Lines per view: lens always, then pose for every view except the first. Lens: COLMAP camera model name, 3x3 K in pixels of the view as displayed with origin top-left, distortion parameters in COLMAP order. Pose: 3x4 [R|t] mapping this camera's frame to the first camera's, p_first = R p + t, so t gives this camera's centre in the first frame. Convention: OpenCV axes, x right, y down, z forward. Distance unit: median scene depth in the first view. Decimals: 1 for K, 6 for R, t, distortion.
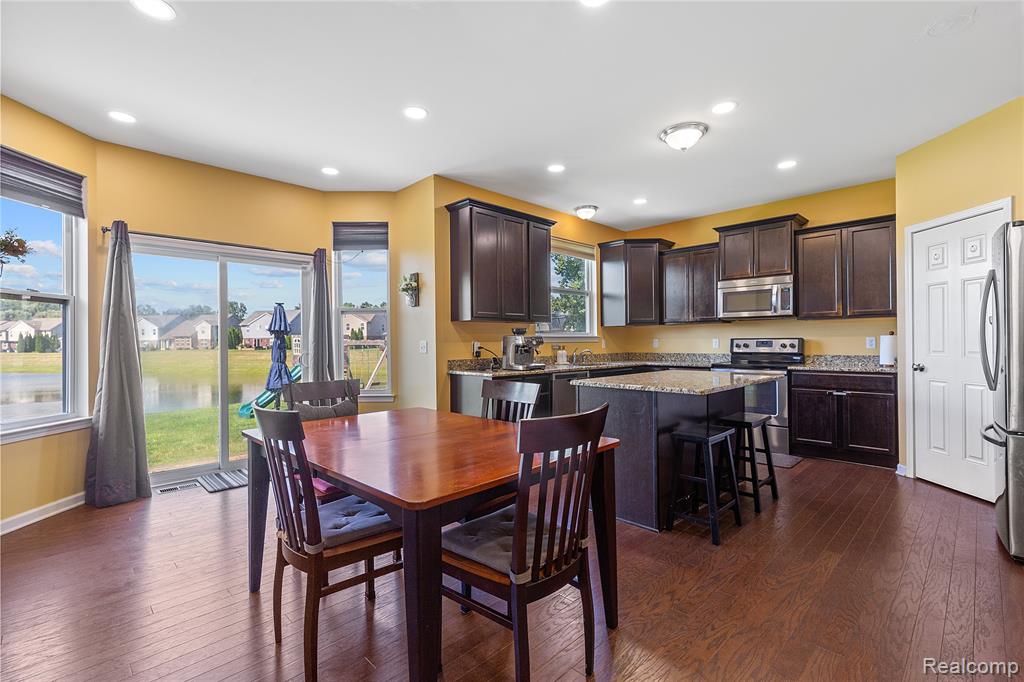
lens RADIAL K [[467.2, 0, 511.4], [0, 467.2, 340.5], [0, 0, 1]] dist [0.011420, -0.004051]
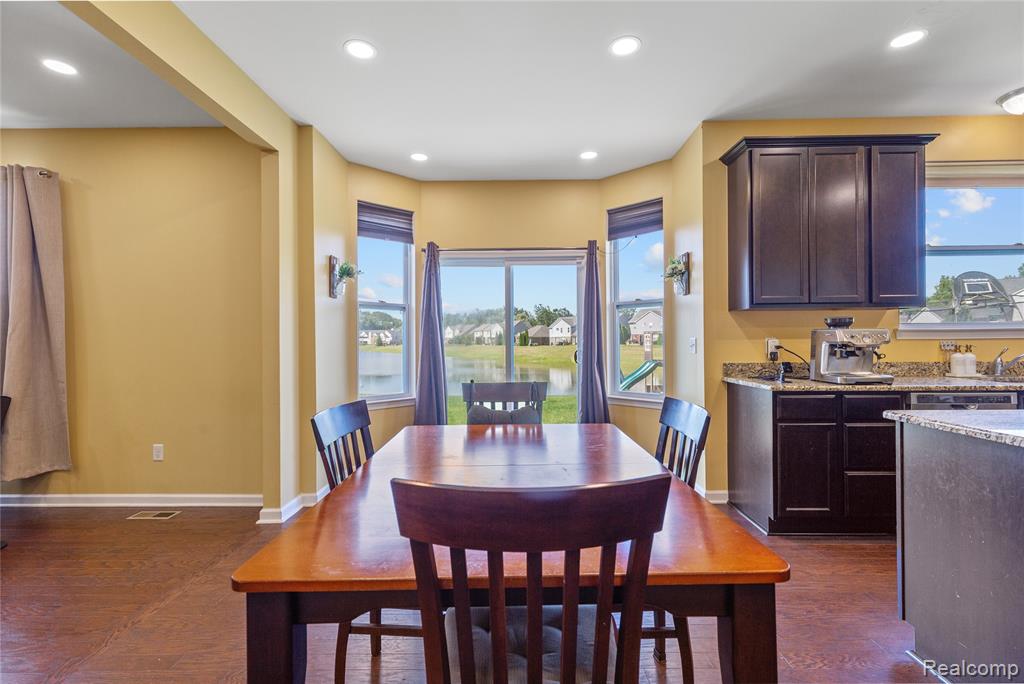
lens RADIAL K [[467.2, 0, 504.7], [0, 467.2, 343.2], [0, 0, 1]] dist [0.011420, -0.004051]
pose [[0.698120, 0.006980, -0.715947, 0.145576], [0.003666, 0.999905, 0.013323, -0.001436], [0.715972, -0.011925, 0.698027, 0.202434]]
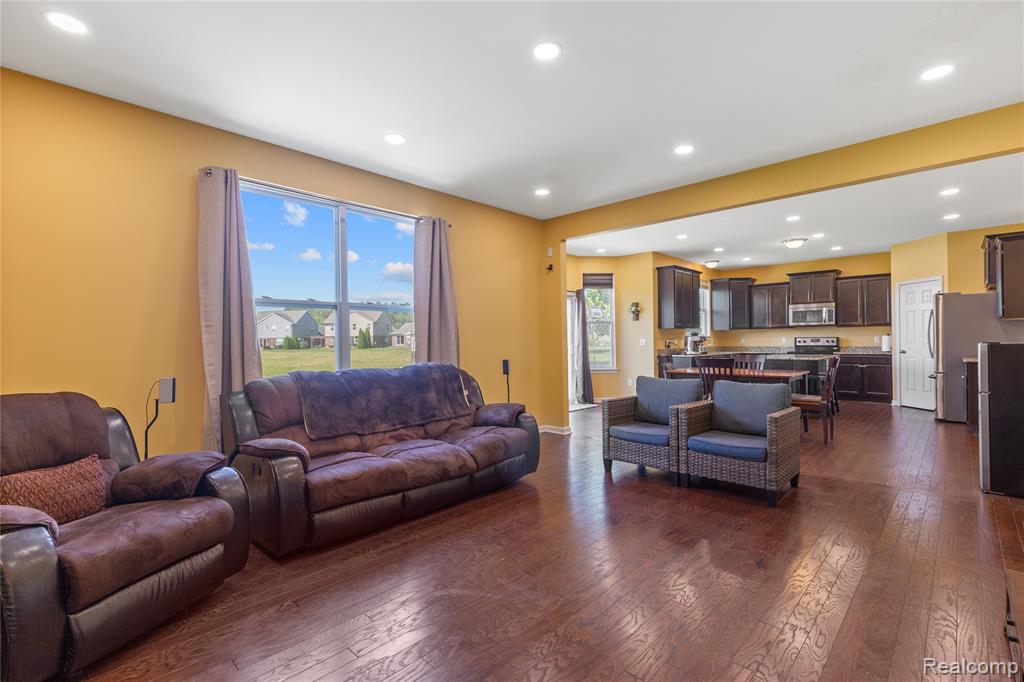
lens RADIAL K [[467.2, 0, 511.3], [0, 467.2, 341.6], [0, 0, 1]] dist [0.011420, -0.004051]
pose [[0.999733, -0.001909, 0.023025, -0.703518], [0.001827, 0.999992, 0.003609, 0.003516], [-0.023031, -0.003566, 0.999728, -0.800999]]
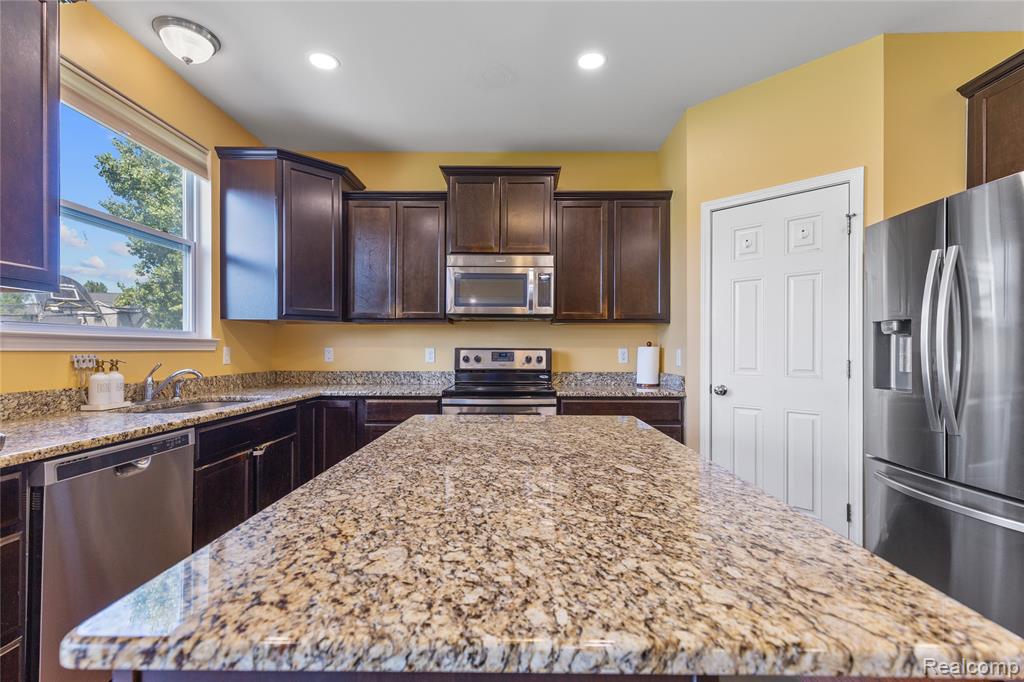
lens RADIAL K [[467.2, 0, 515.2], [0, 467.2, 350.8], [0, 0, 1]] dist [0.011420, -0.004051]
pose [[0.711950, 0.010000, 0.702159, 0.085109], [-0.011224, 0.999933, -0.002860, 0.000709], [-0.702140, -0.005845, 0.712014, 0.556166]]
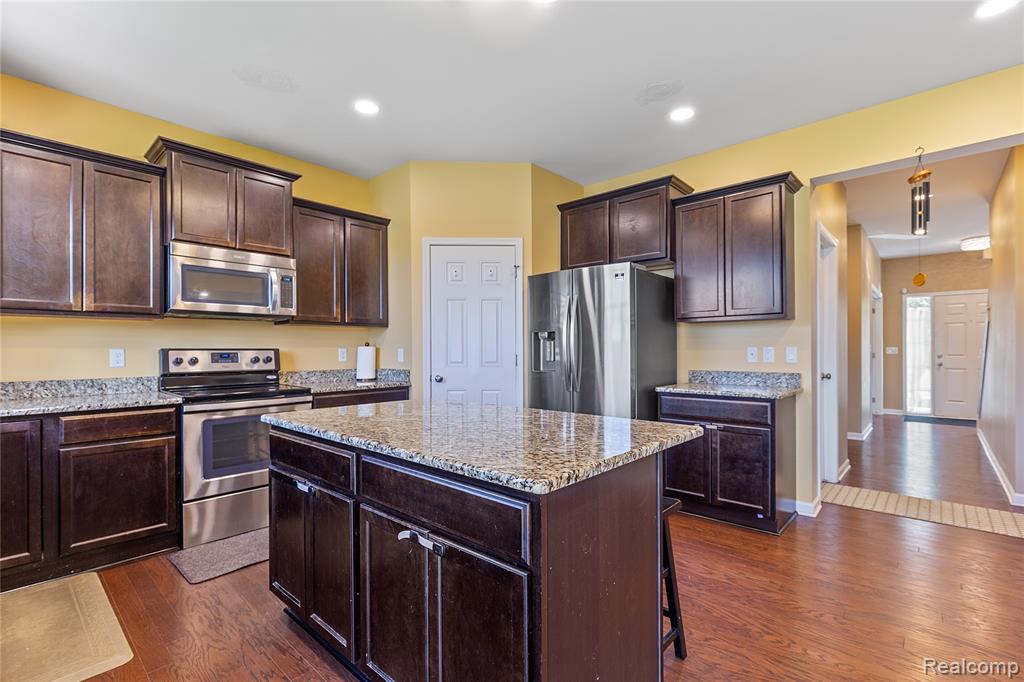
lens RADIAL K [[467.2, 0, 510.8], [0, 467.2, 347.7], [0, 0, 1]] dist [0.011420, -0.004051]
pose [[-0.047886, 0.011374, 0.998788, -0.120222], [0.001184, 0.999935, -0.011331, 0.001667], [-0.998852, 0.000640, -0.047896, 0.710500]]
